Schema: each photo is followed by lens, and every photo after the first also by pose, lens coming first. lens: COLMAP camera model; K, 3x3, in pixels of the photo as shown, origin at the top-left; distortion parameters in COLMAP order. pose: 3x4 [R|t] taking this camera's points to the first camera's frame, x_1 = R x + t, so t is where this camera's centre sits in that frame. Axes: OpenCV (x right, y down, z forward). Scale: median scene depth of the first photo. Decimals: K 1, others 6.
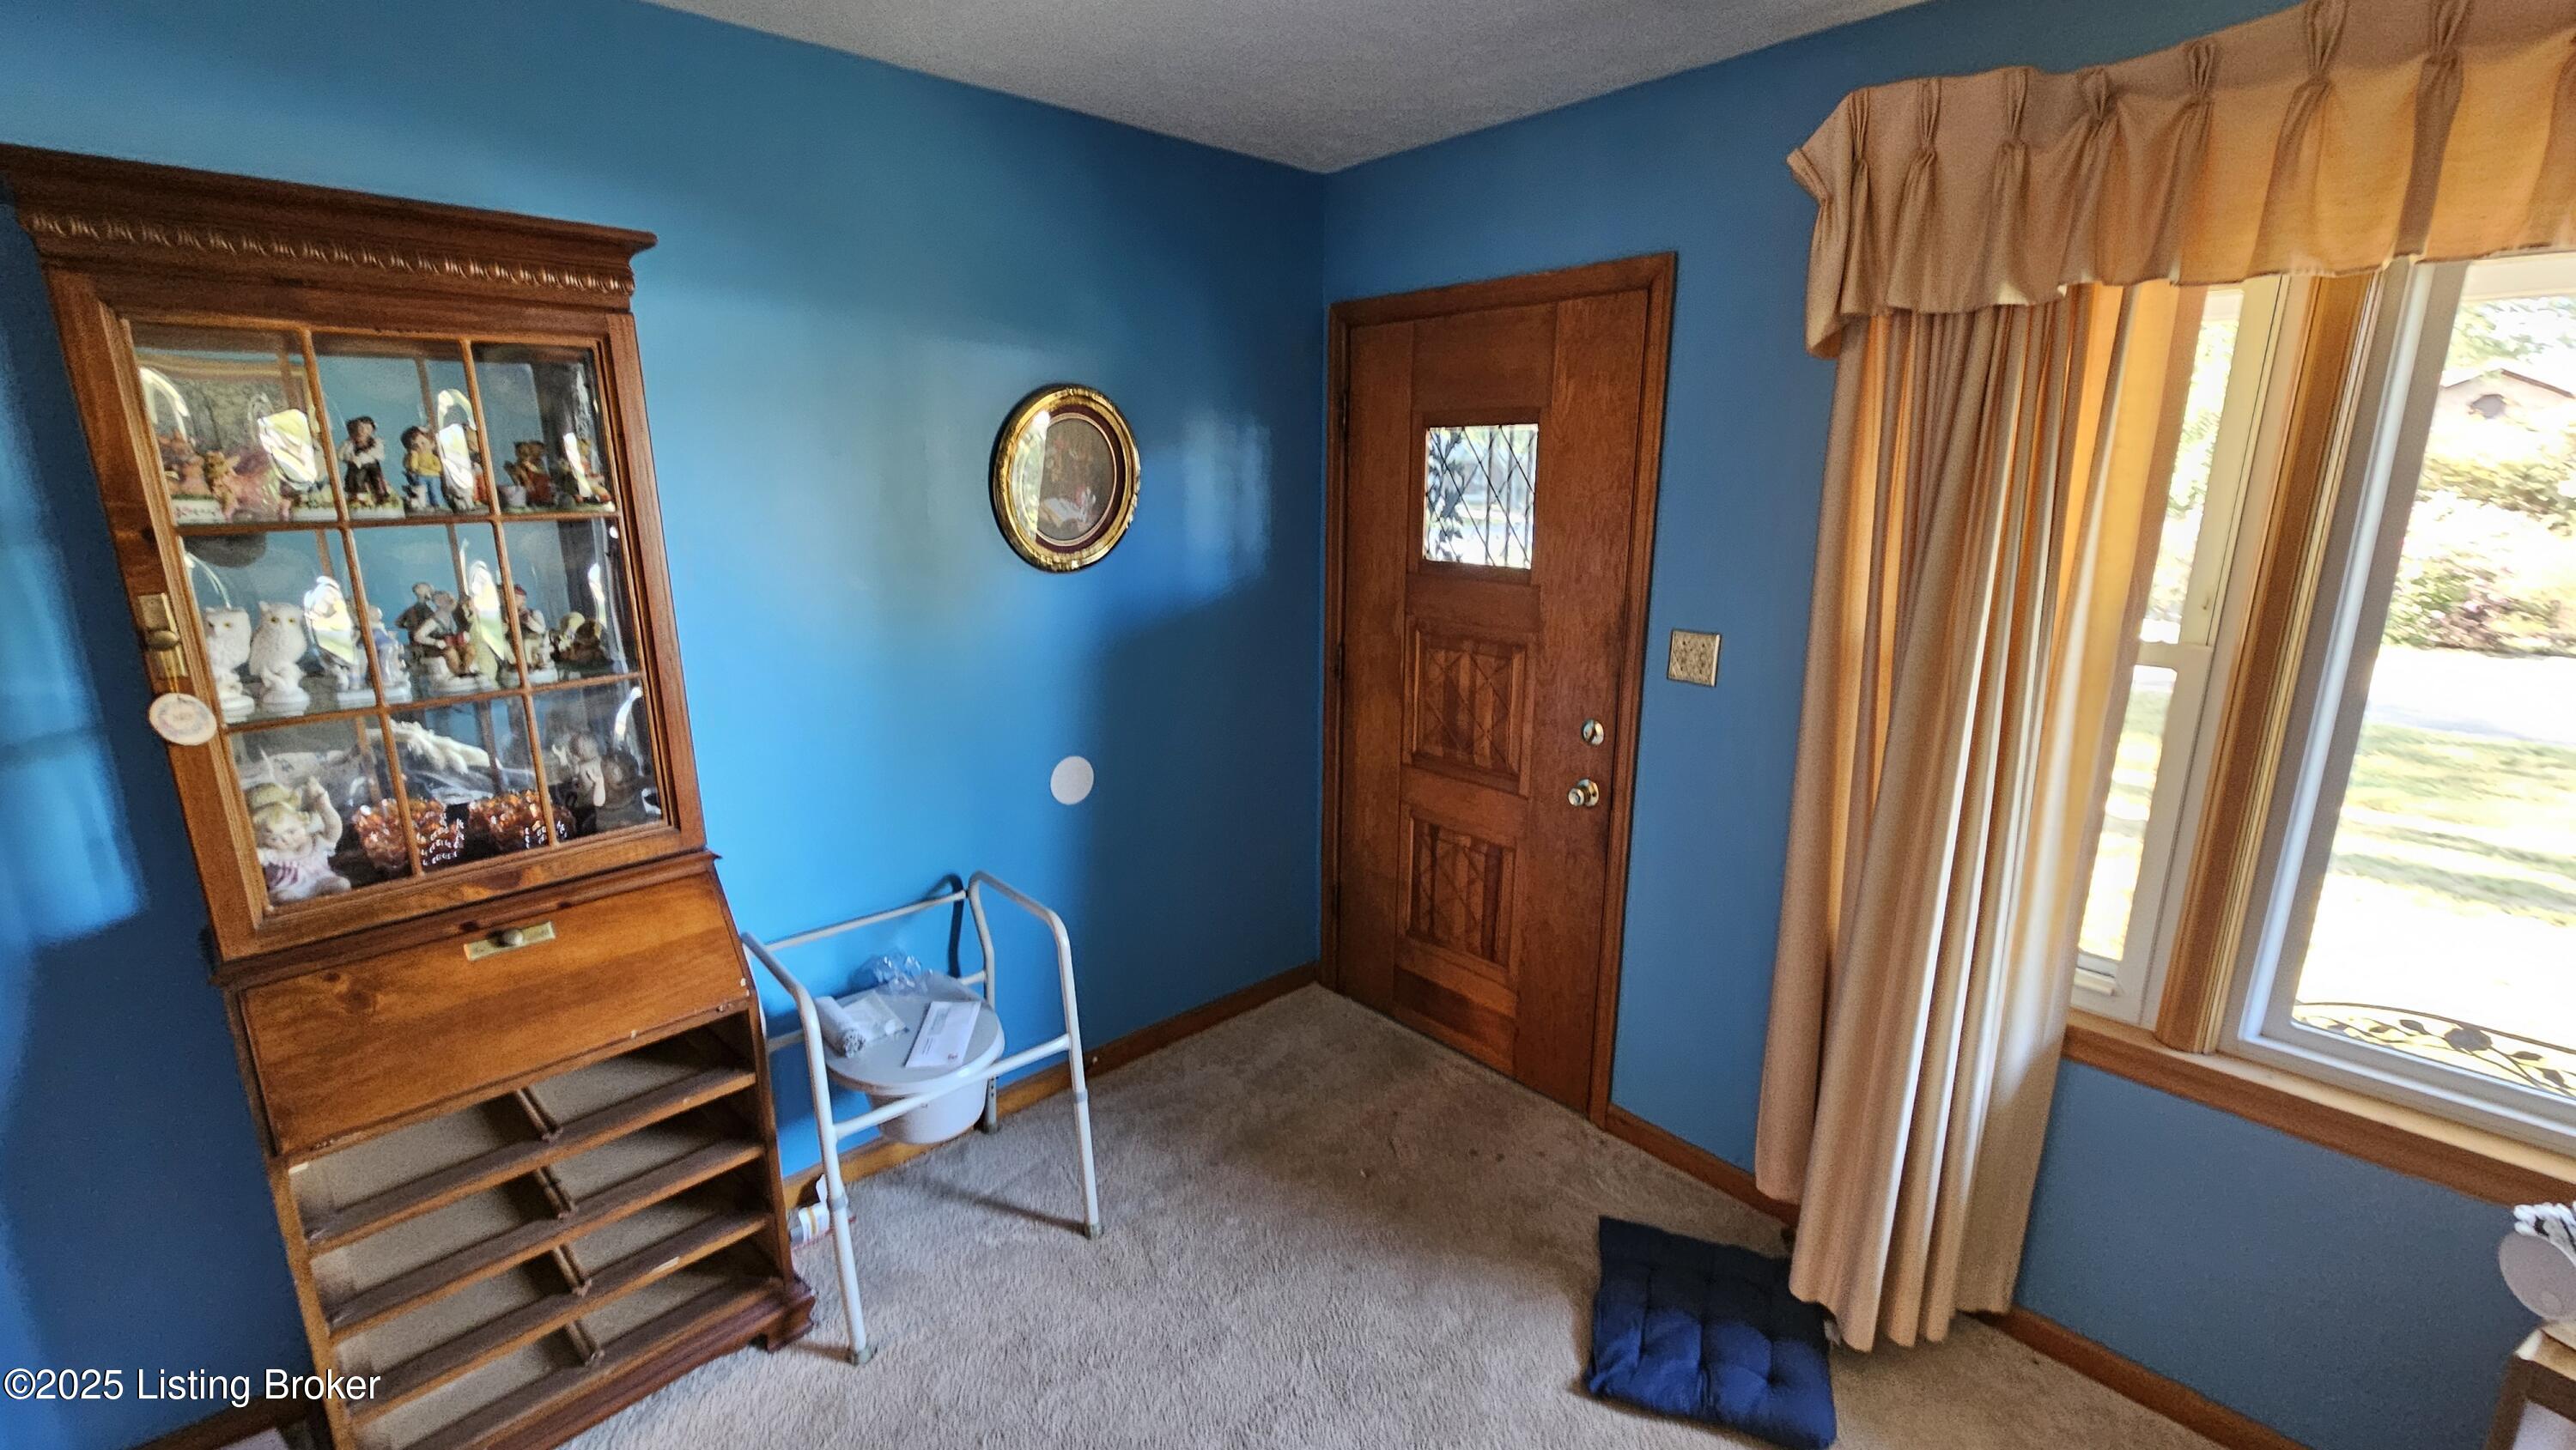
lens RADIAL K [[1055.7, 0, 1292.1], [0, 1055.7, 711.4], [0, 0, 1]] dist [0.003102, -0.000606]
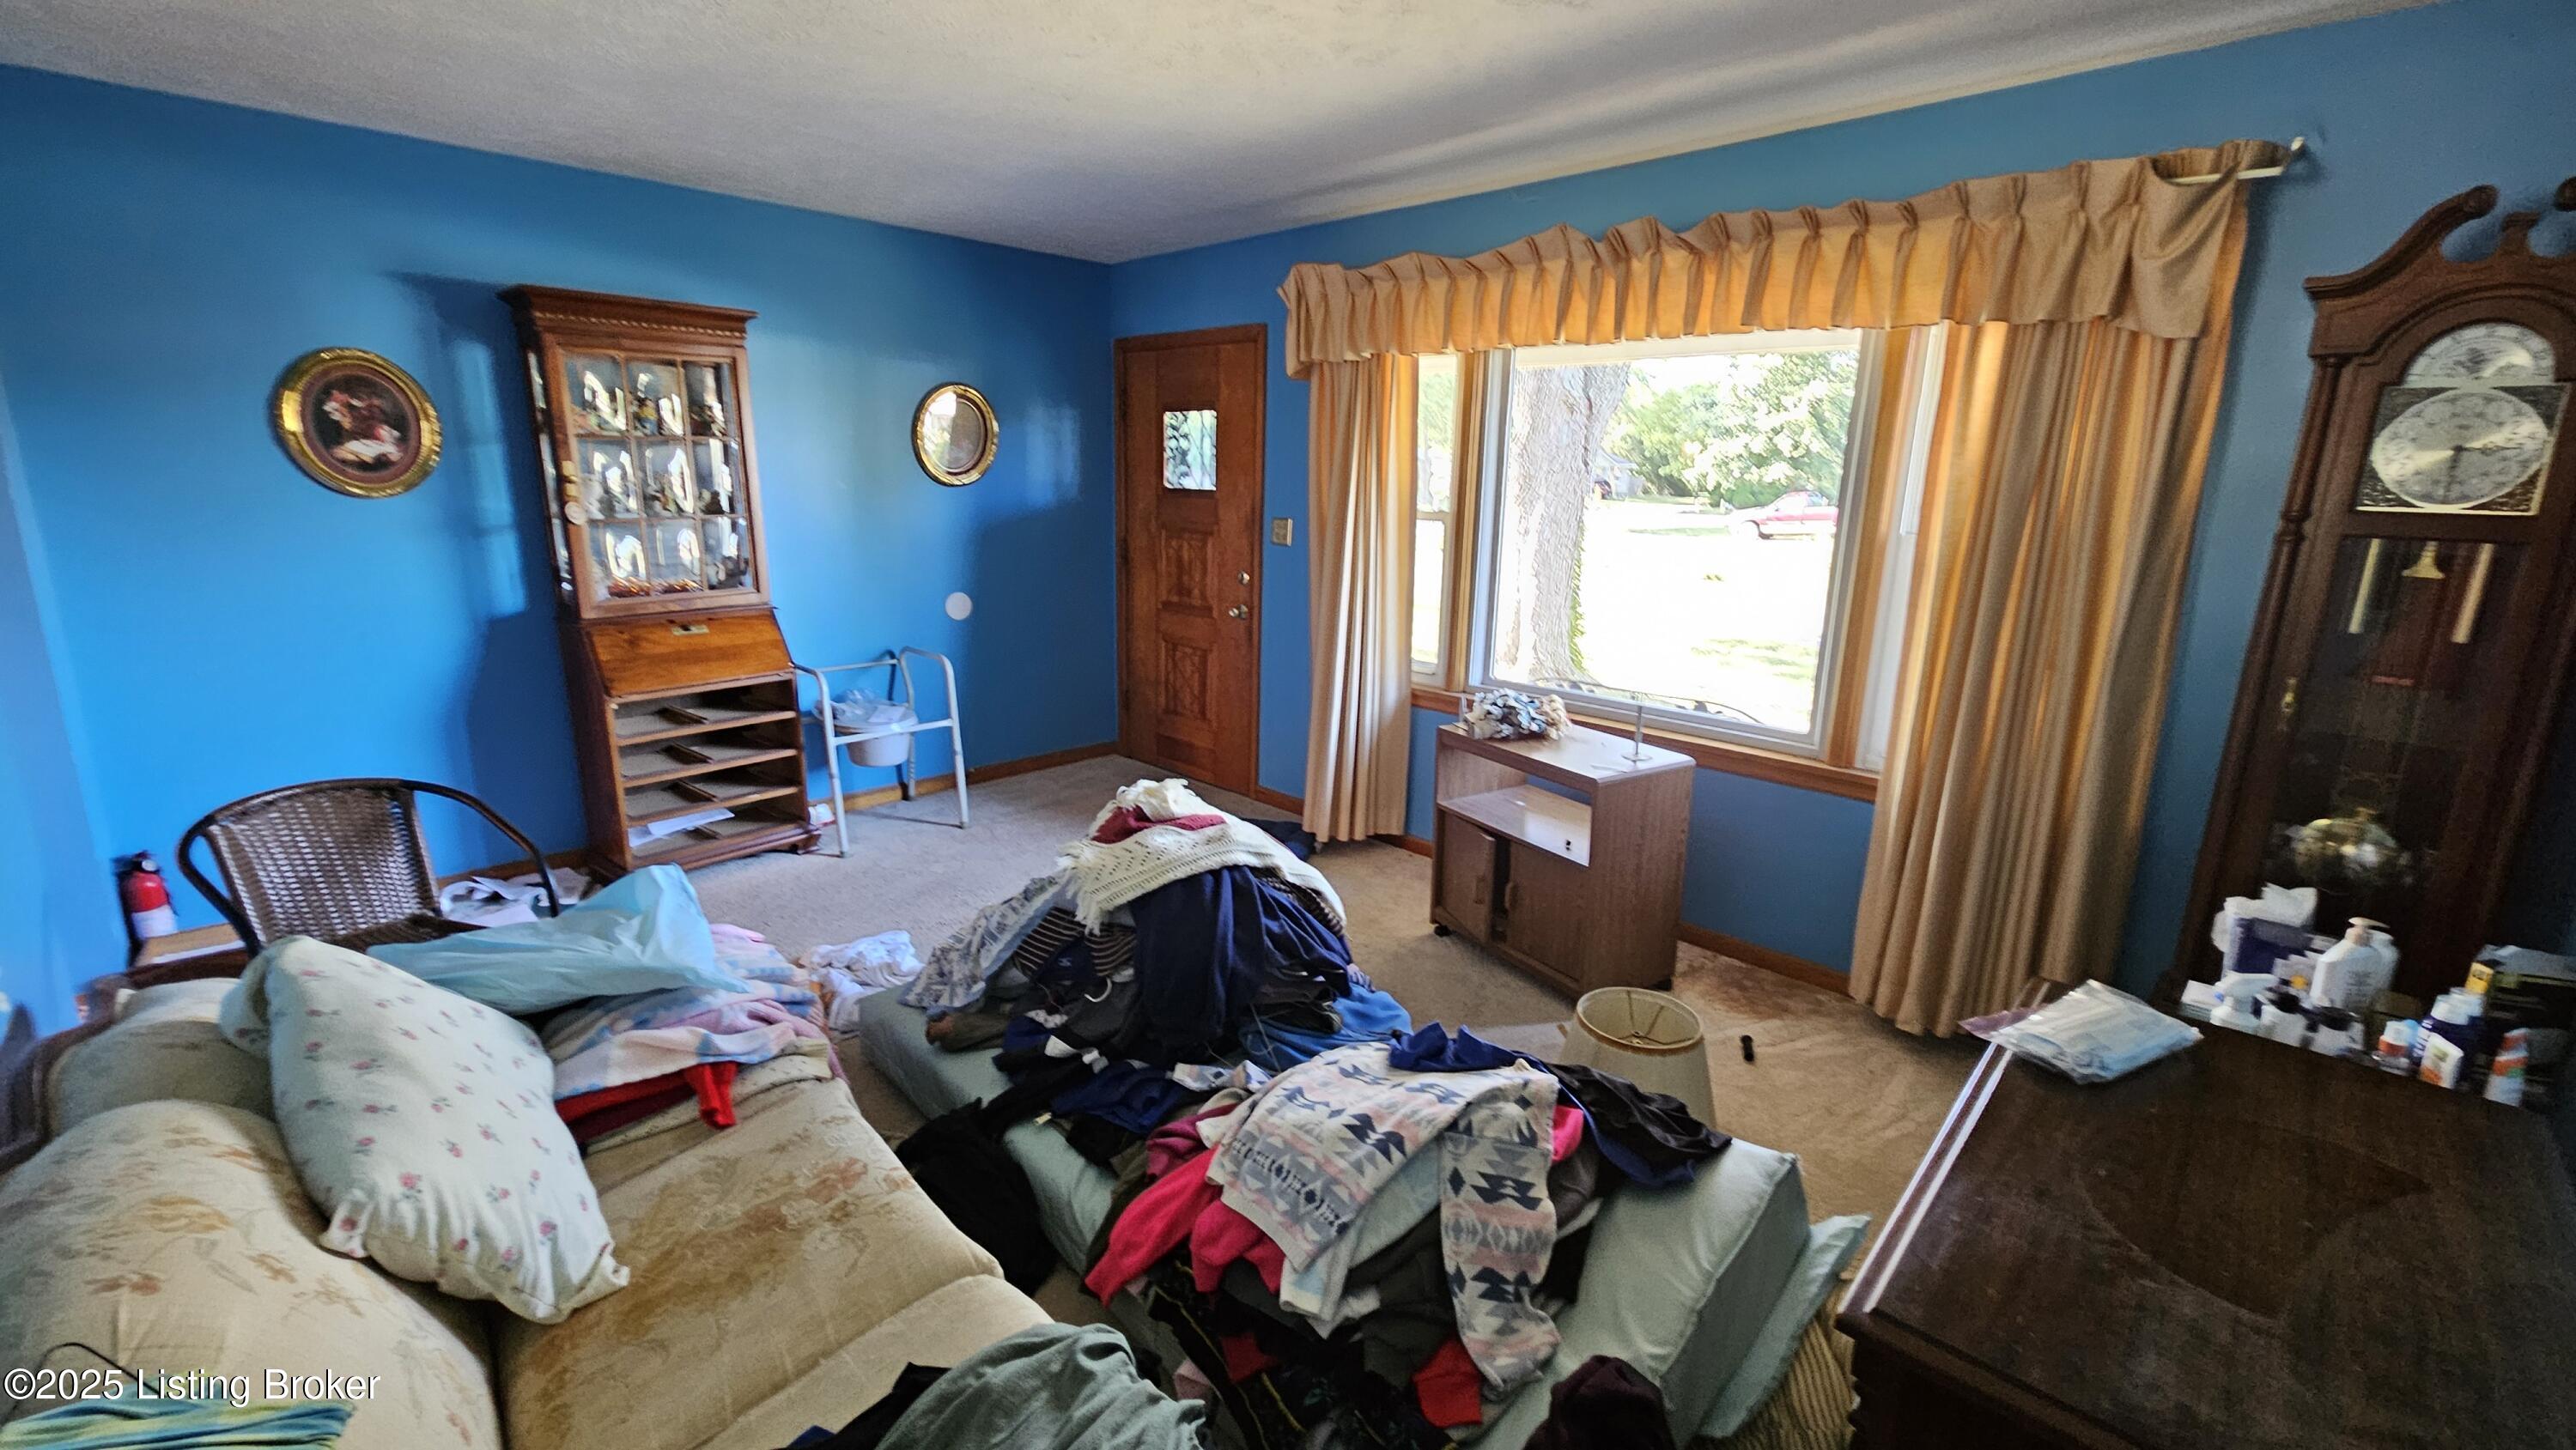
lens RADIAL K [[1055.7, 0, 1282.3], [0, 1055.7, 717.0], [0, 0, 1]] dist [0.003102, -0.000606]
pose [[0.998548, 0.005801, 0.053547, 0.256784], [-0.006196, 0.999955, 0.007217, 0.250476], [-0.053503, -0.007538, 0.998539, -0.854874]]
